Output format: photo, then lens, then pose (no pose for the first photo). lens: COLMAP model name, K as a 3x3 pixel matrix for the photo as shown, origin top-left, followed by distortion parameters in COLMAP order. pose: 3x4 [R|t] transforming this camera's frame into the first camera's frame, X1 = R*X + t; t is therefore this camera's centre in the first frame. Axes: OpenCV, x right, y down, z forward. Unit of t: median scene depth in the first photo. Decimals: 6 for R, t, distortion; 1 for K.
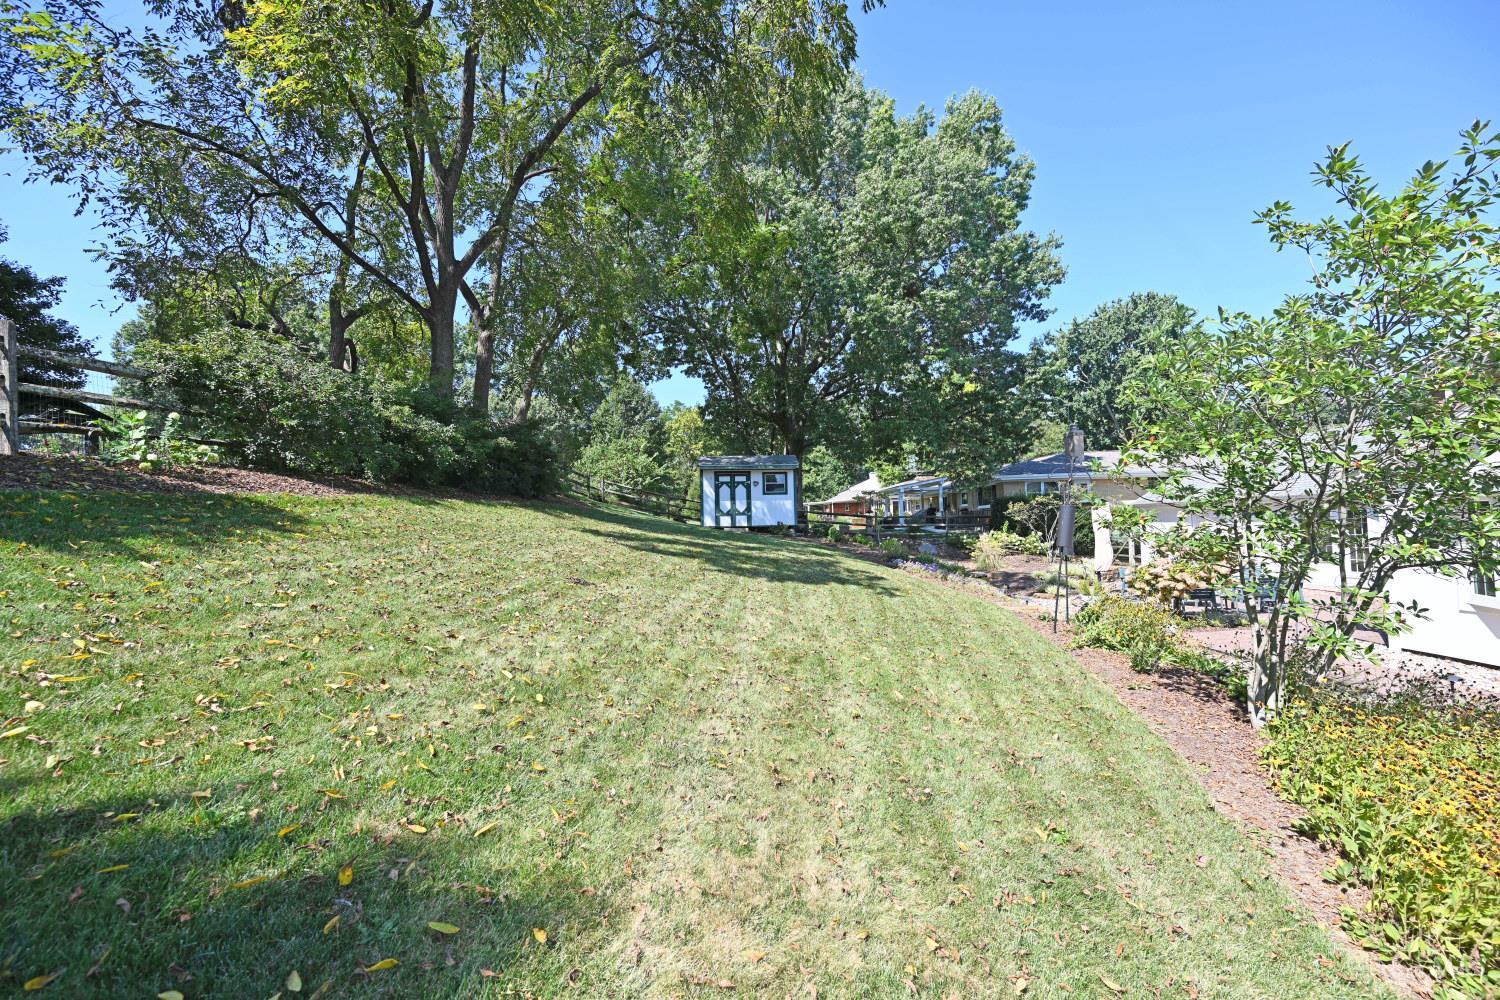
lens RADIAL K [[586.6, 0, 751.3], [0, 586.6, 509.1], [0, 0, 1]] dist [-0.001534, 0.000055]
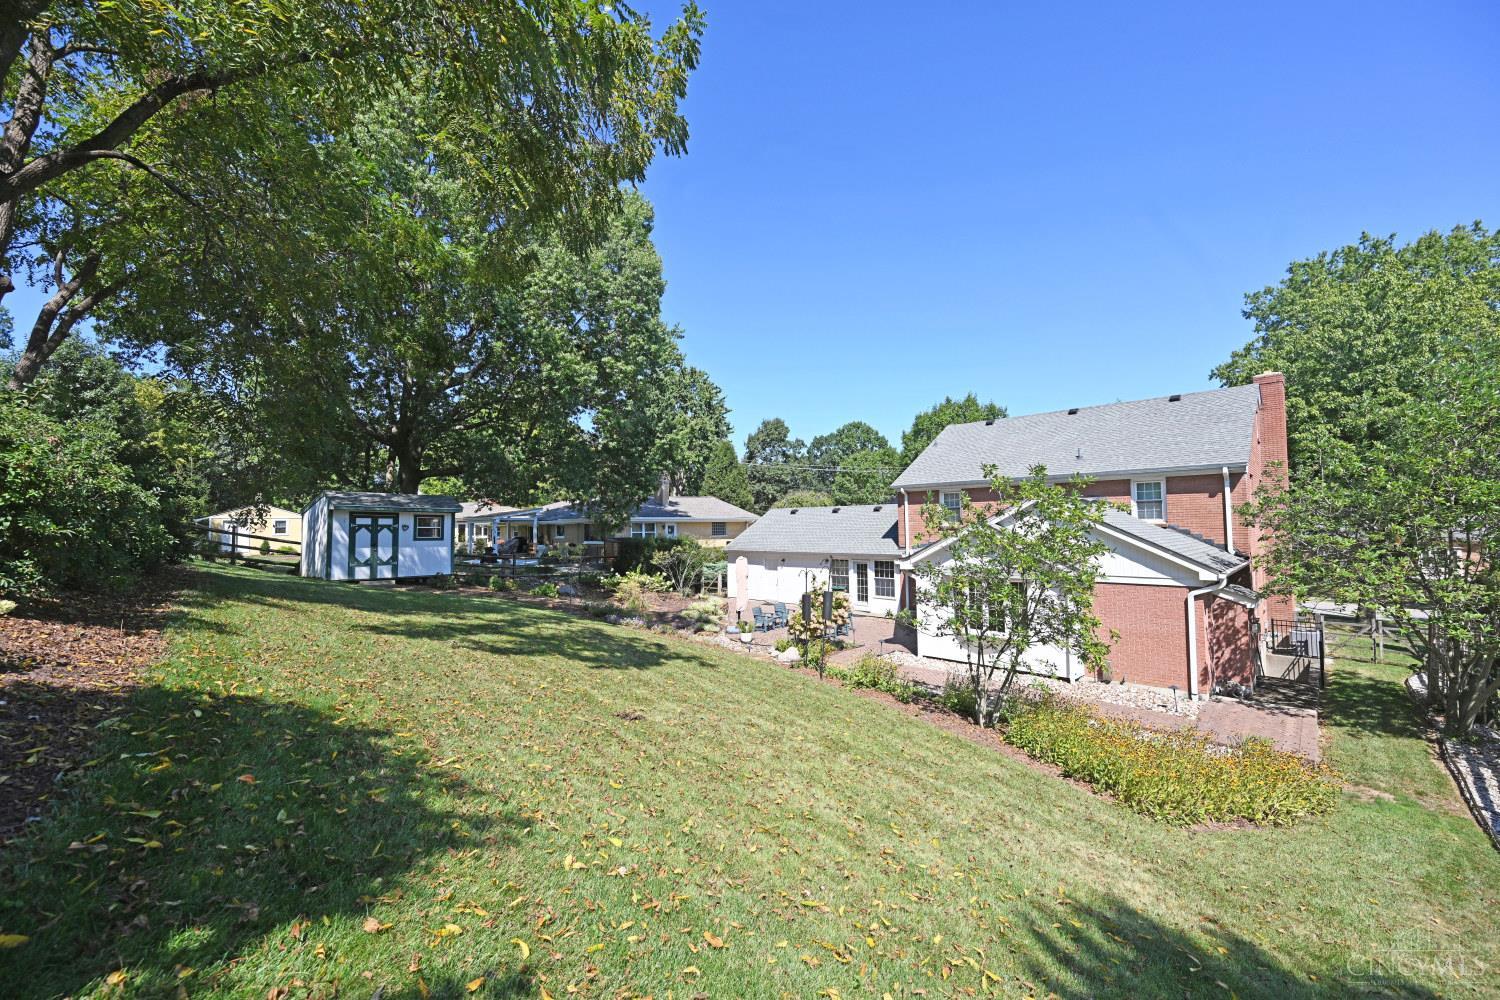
lens RADIAL K [[586.6, 0, 748.7], [0, 586.6, 502.7], [0, 0, 1]] dist [-0.001534, 0.000055]
pose [[0.706733, 0.052631, 0.705520, -0.245204], [-0.031880, 0.998585, -0.042558, -0.059541], [-0.706762, 0.007586, 0.707411, 0.036605]]
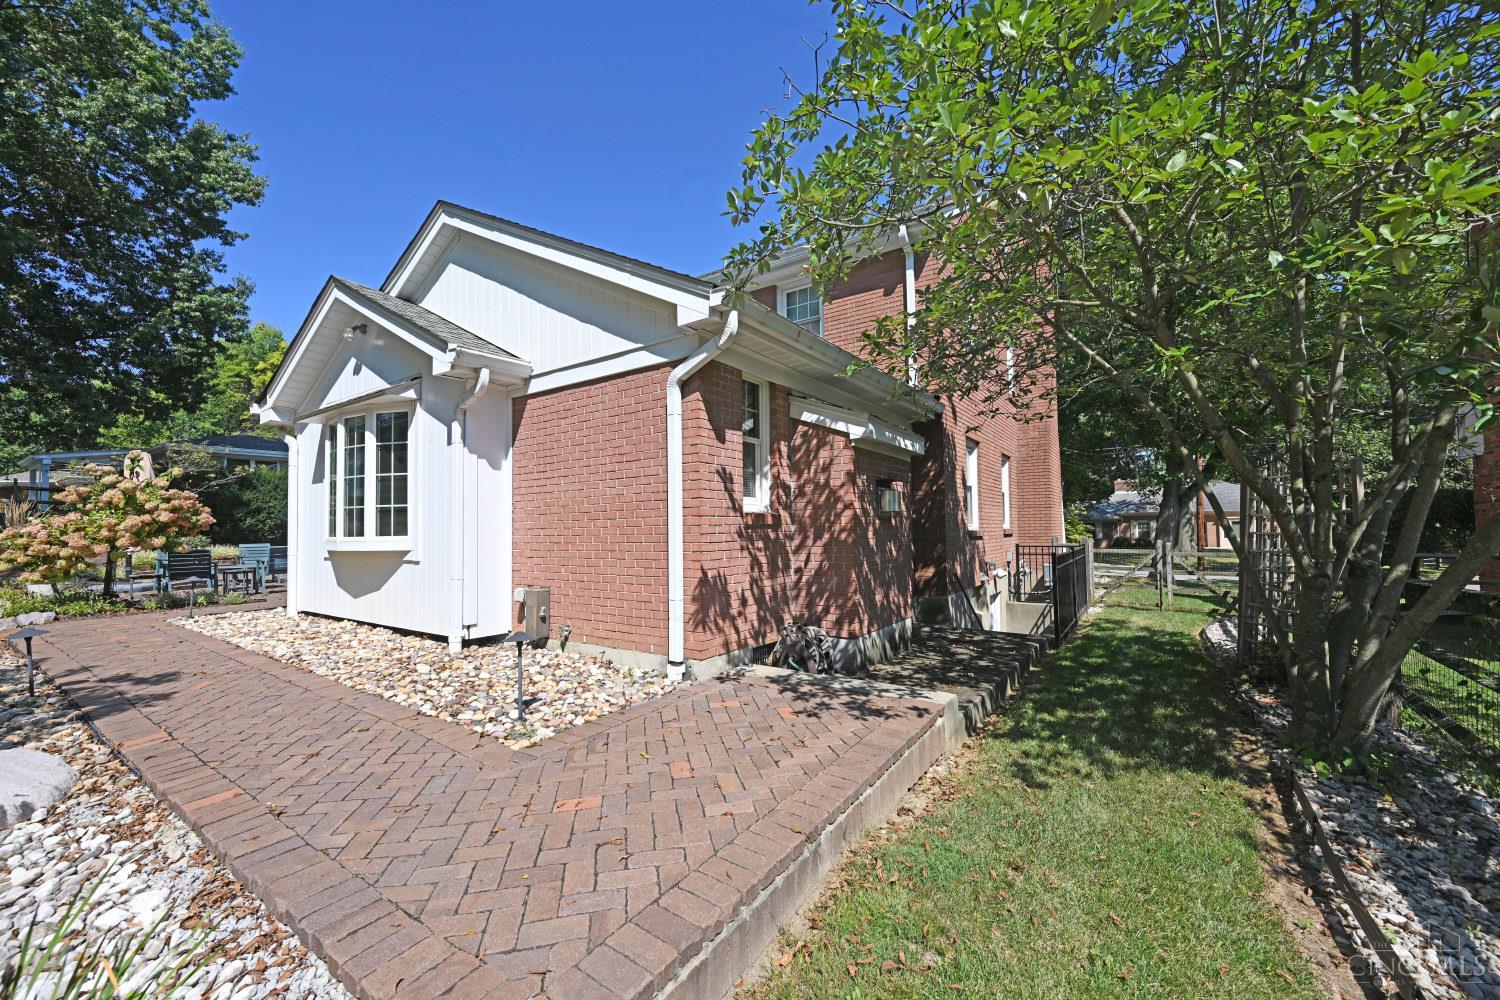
lens RADIAL K [[586.6, 0, 738.8], [0, 586.6, 508.8], [0, 0, 1]] dist [-0.001534, 0.000055]
pose [[0.581733, 0.053510, 0.811618, 0.315254], [-0.031668, 0.998567, -0.043136, 0.043233], [-0.812763, -0.000609, 0.582594, 0.001090]]
